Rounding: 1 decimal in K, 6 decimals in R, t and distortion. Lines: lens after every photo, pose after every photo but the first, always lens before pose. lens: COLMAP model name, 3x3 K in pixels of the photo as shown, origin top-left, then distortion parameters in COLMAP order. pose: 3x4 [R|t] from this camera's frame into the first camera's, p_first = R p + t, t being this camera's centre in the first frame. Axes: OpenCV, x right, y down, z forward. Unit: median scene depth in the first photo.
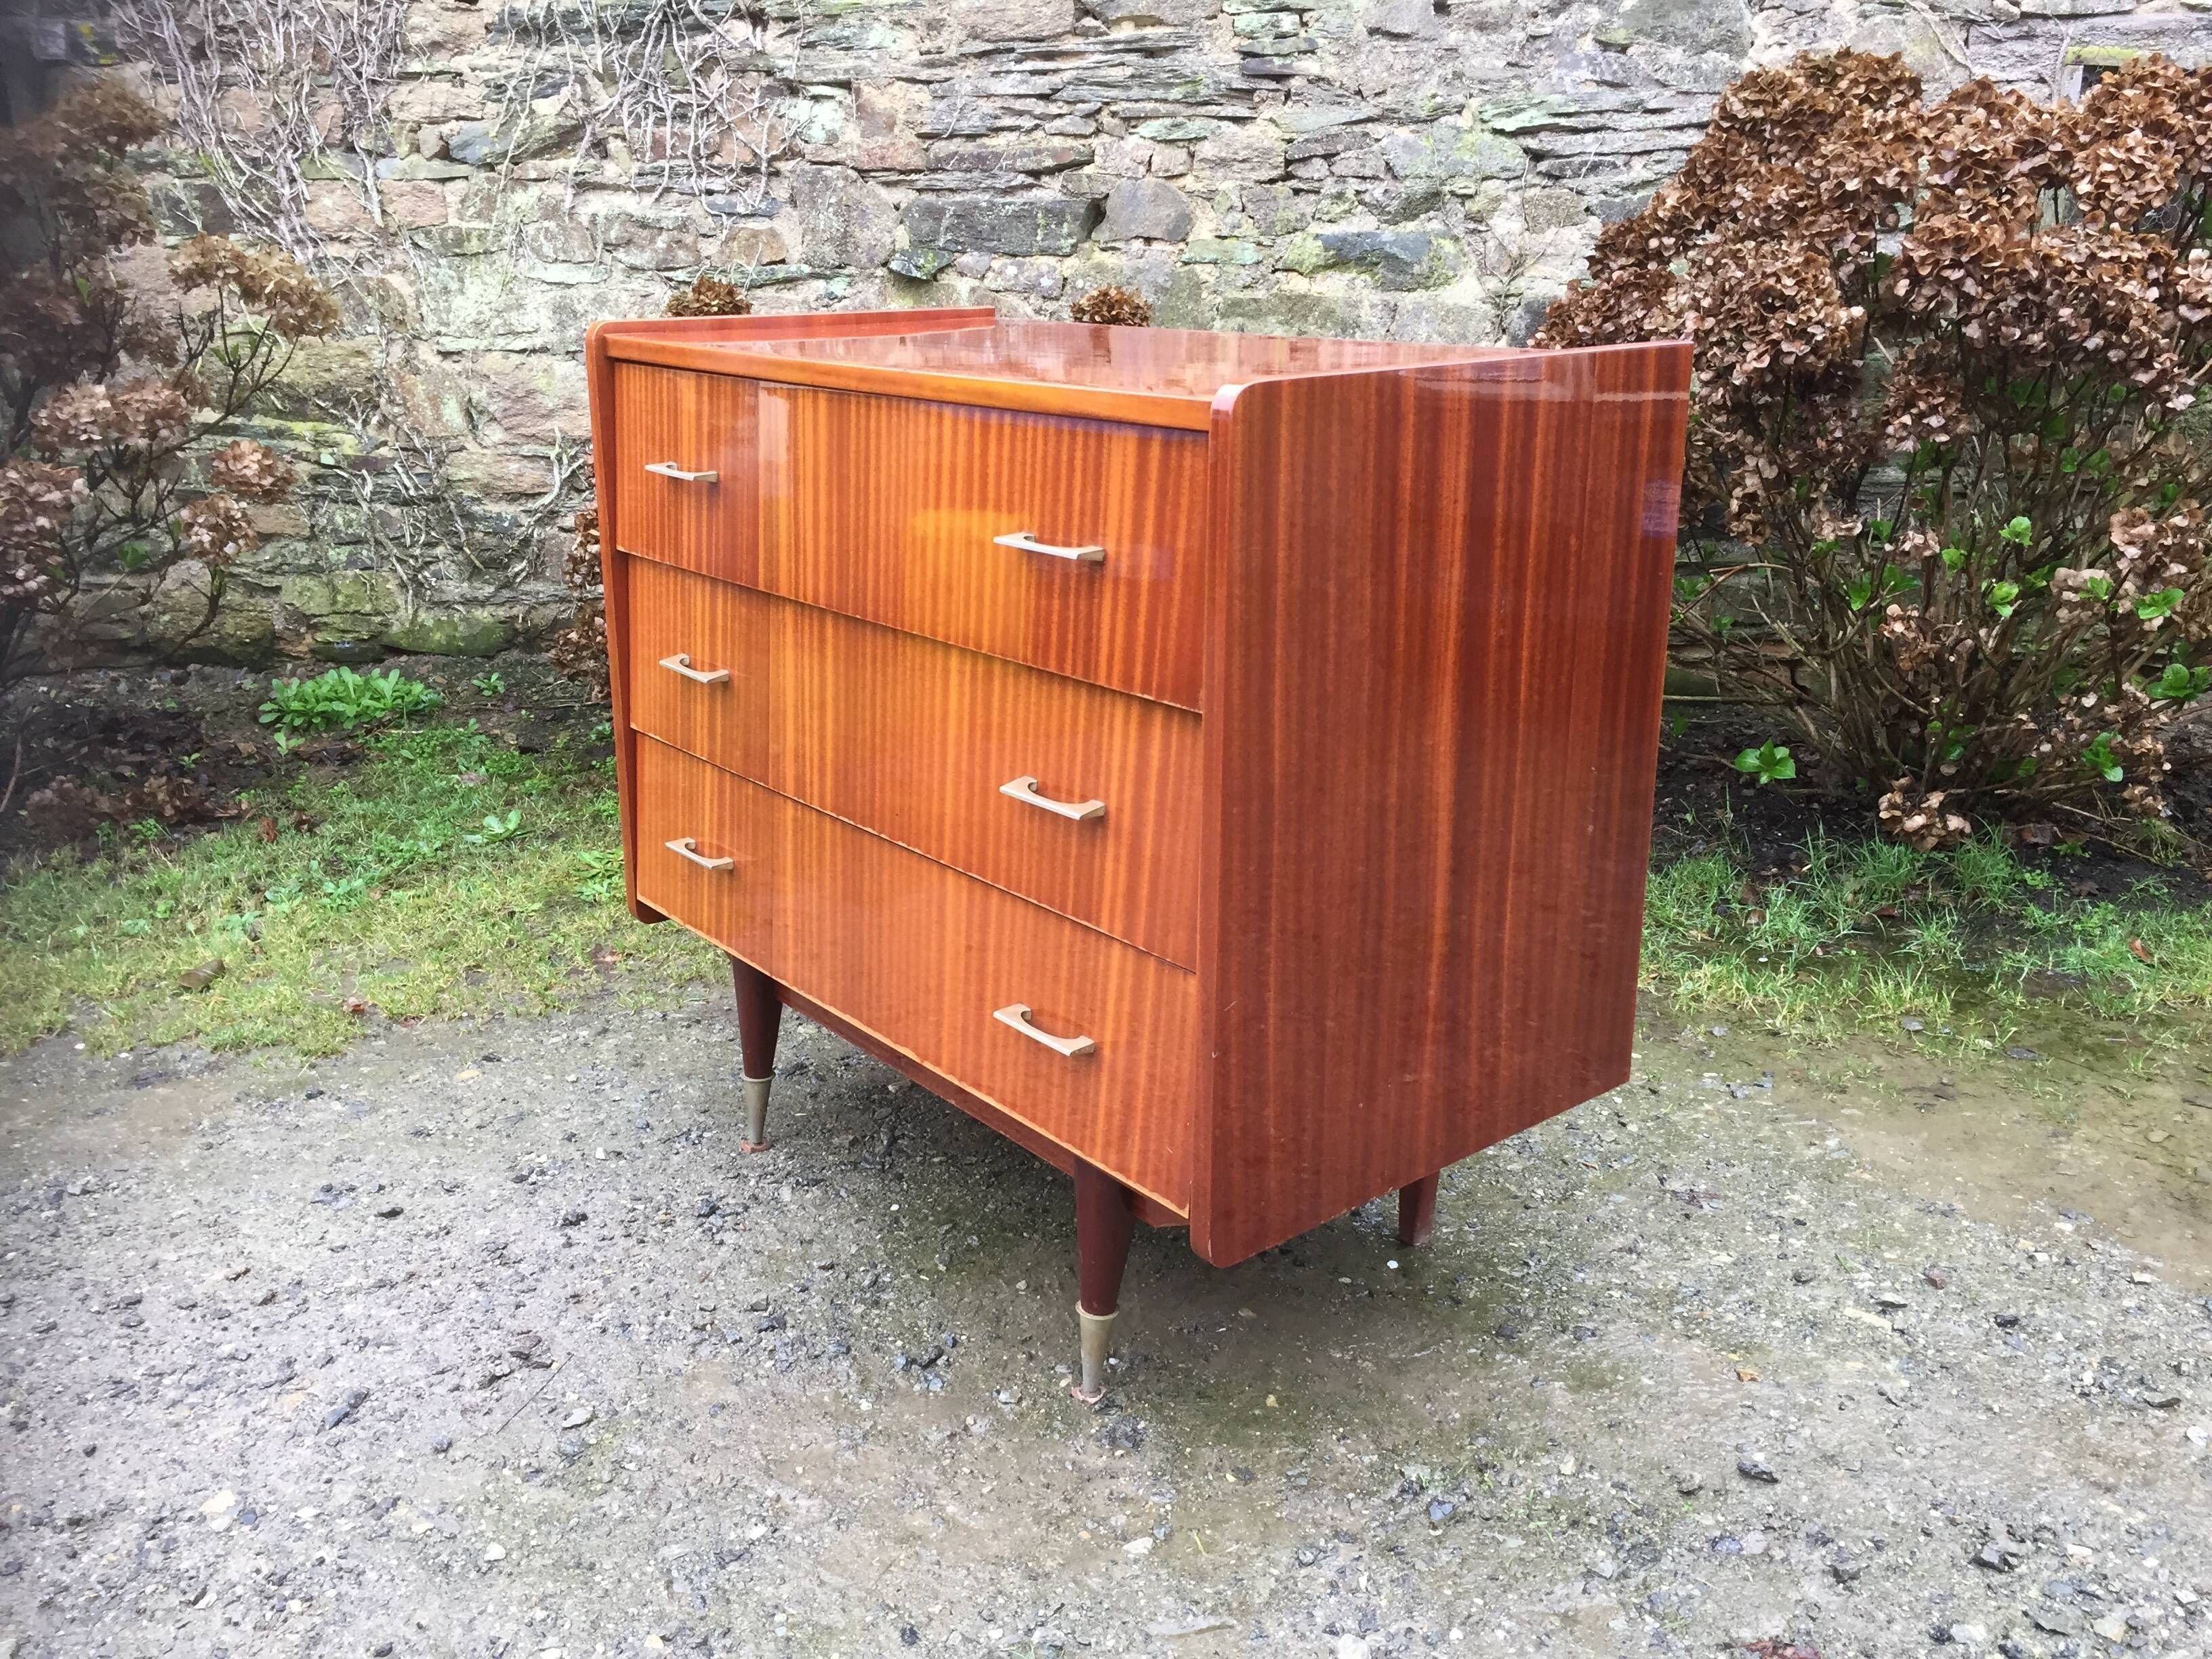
lens RADIAL K [[1897.1, 0, 1110.3], [0, 1897.1, 841.4], [0, 0, 1]] dist [0.087228, -0.113185]
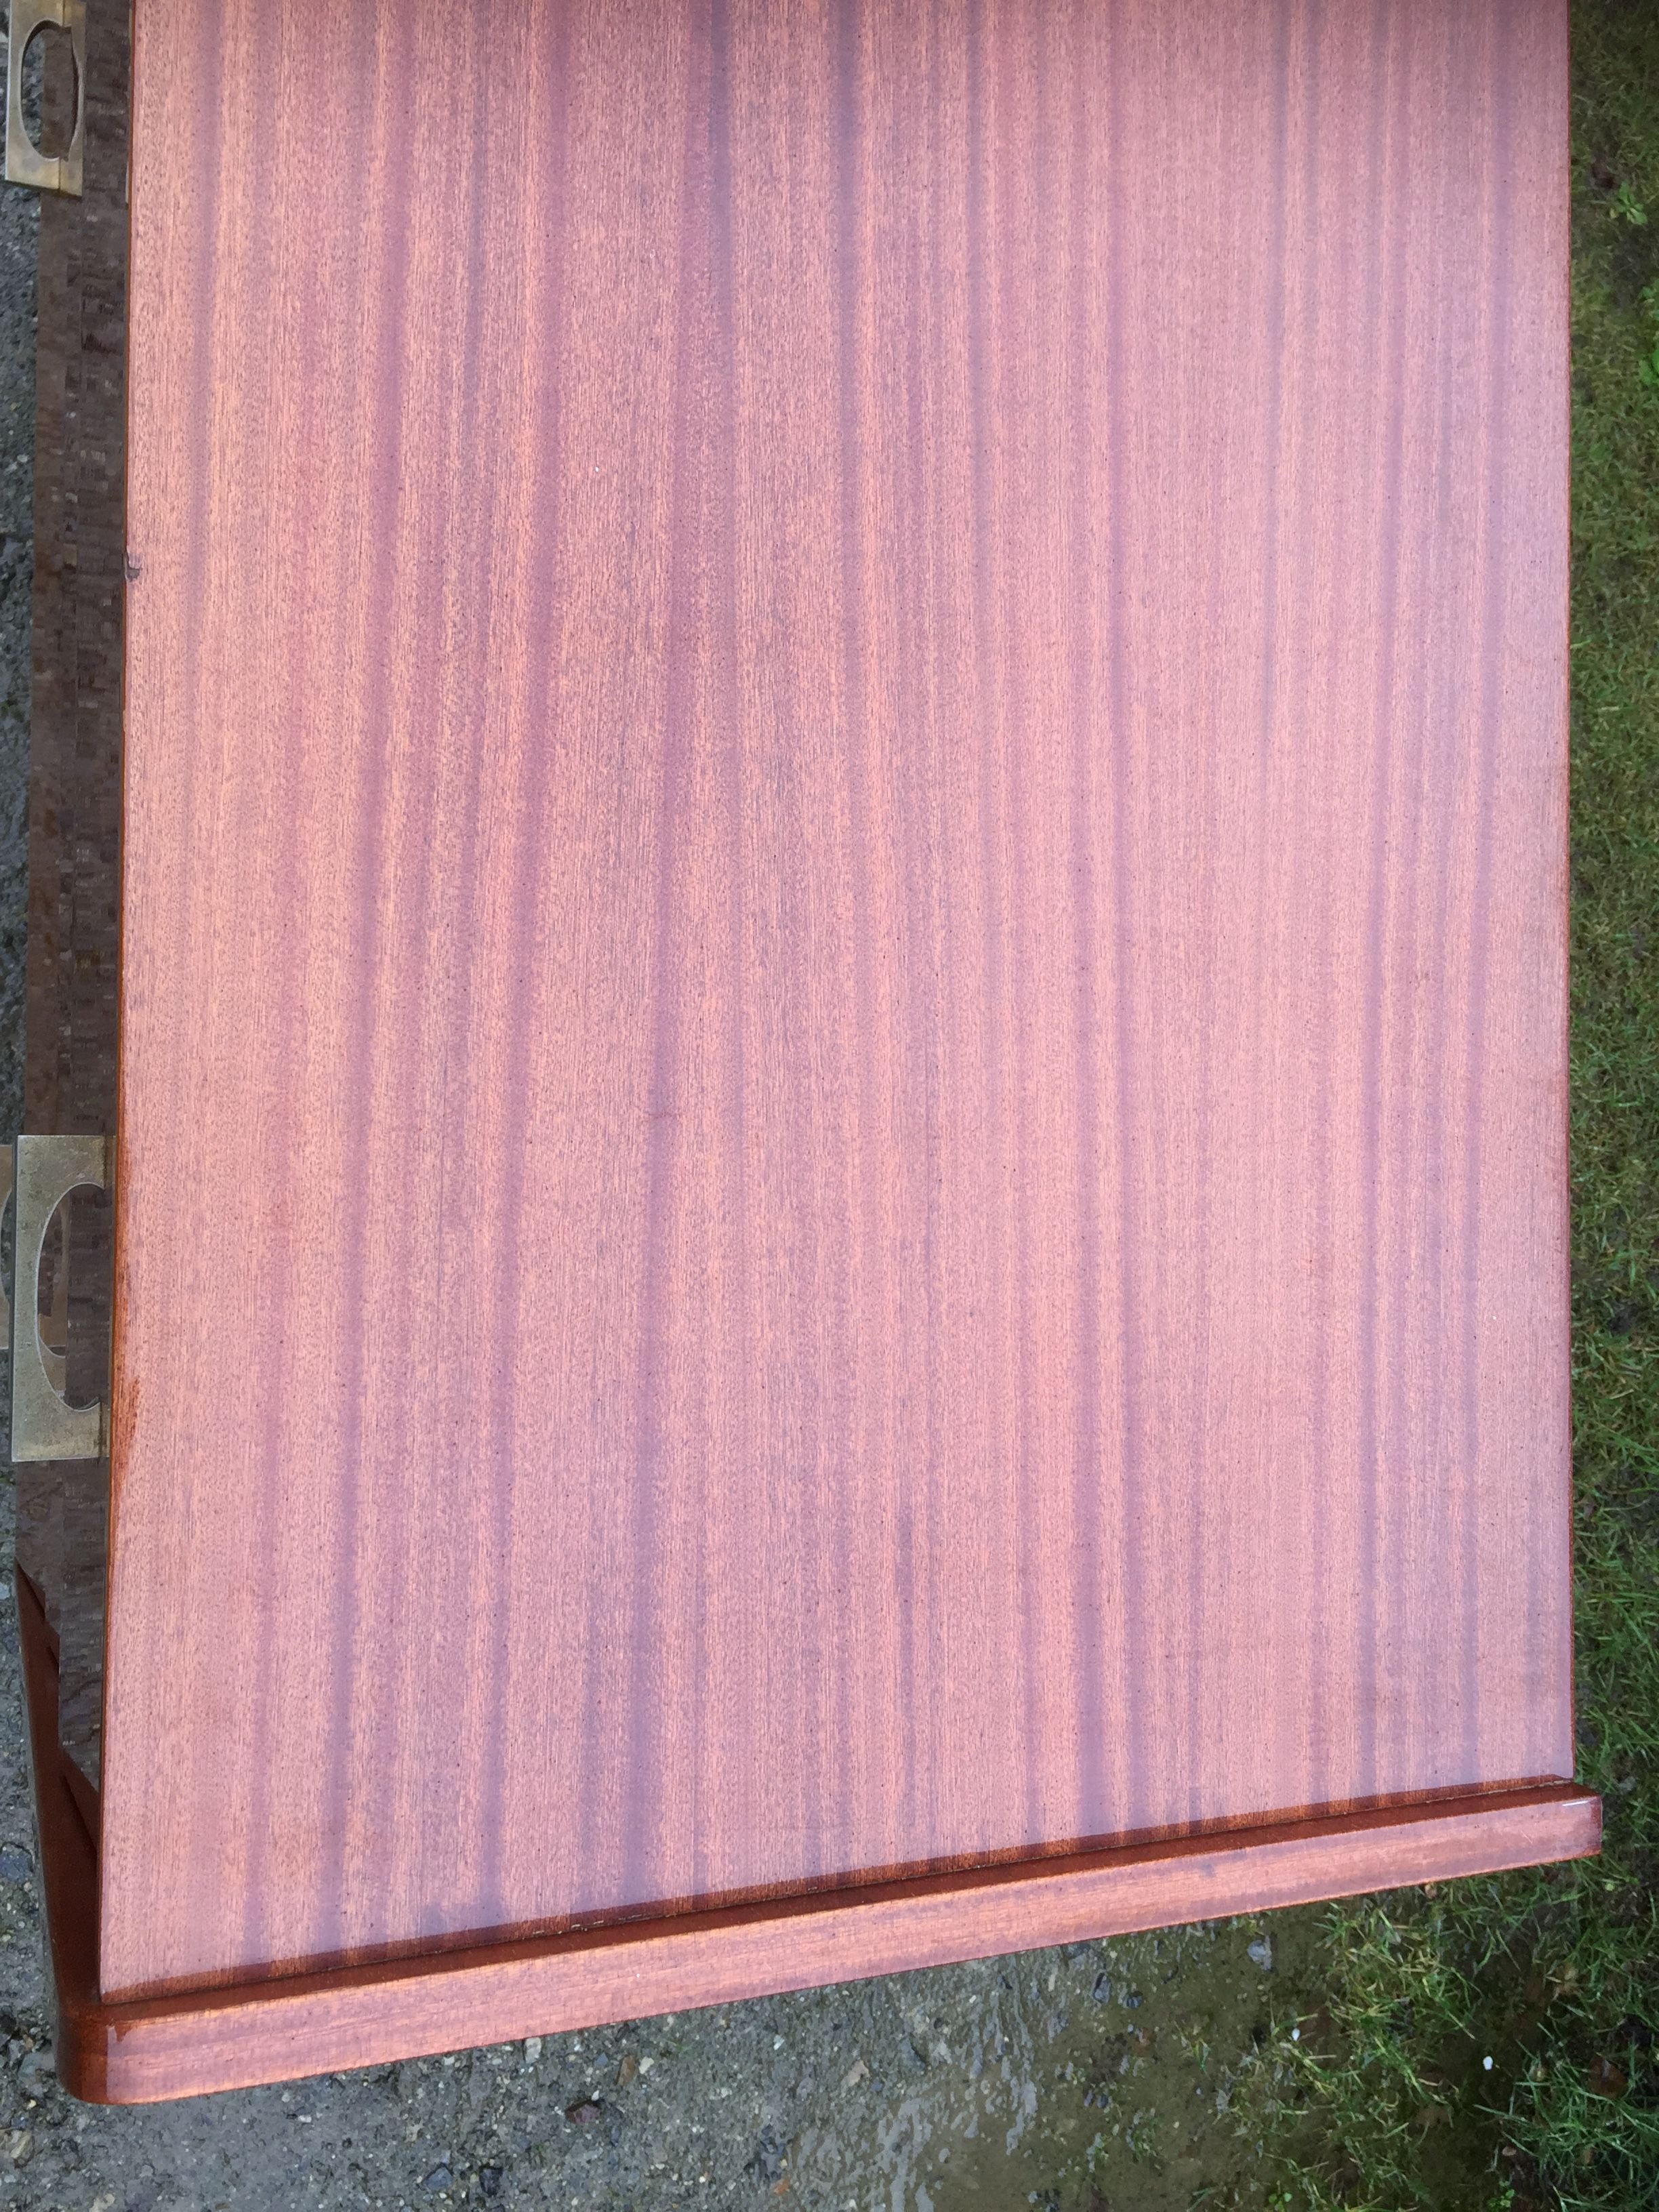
lens RADIAL K [[1897.1, 0, 809.4], [0, 1897.1, 1093.9], [0, 0, 1]] dist [0.087228, -0.113185]
pose [[-0.010487, 0.999523, -0.029033, 0.028148], [-0.659304, 0.014918, 0.751729, -0.286276], [0.751804, 0.027025, 0.658833, 0.372181]]
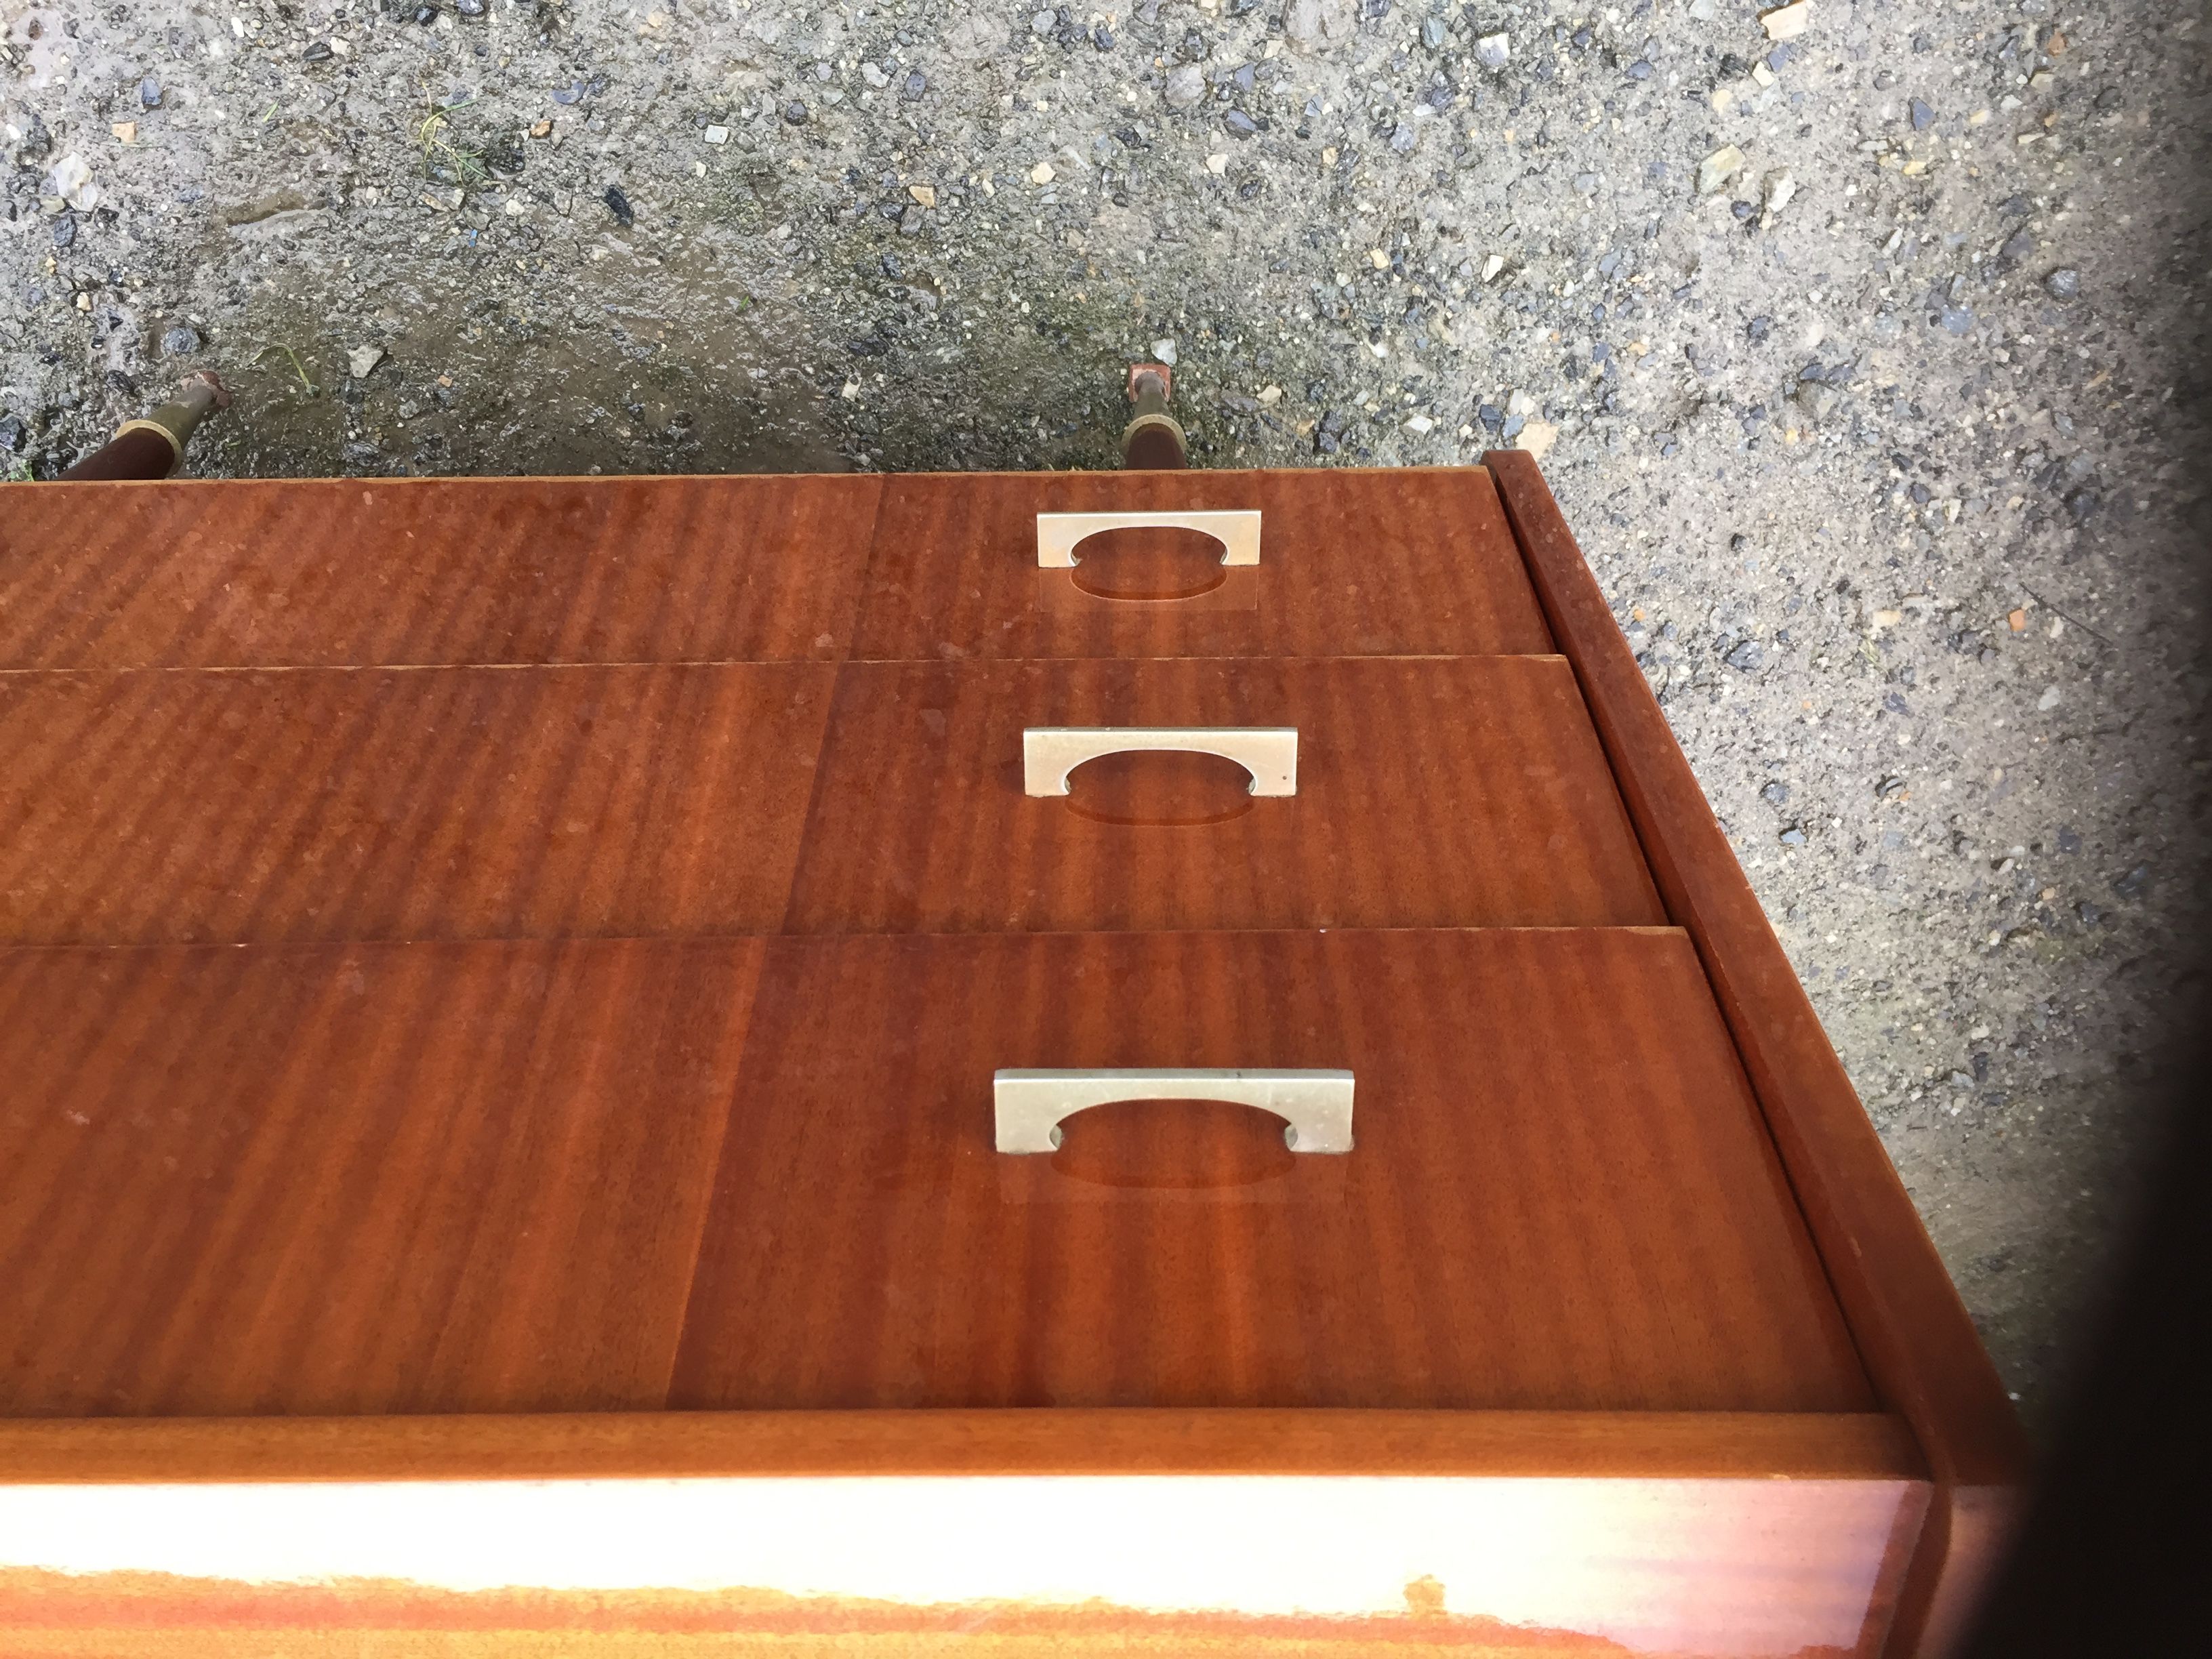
lens RADIAL K [[1897.1, 0, 1106.3], [0, 1897.1, 830.2], [0, 0, 1]] dist [0.087228, -0.113185]
pose [[-0.999880, 0.006072, 0.014244, -0.167288], [0.004329, -0.773588, 0.633674, -0.163192], [0.014866, 0.633660, 0.773469, 0.276255]]
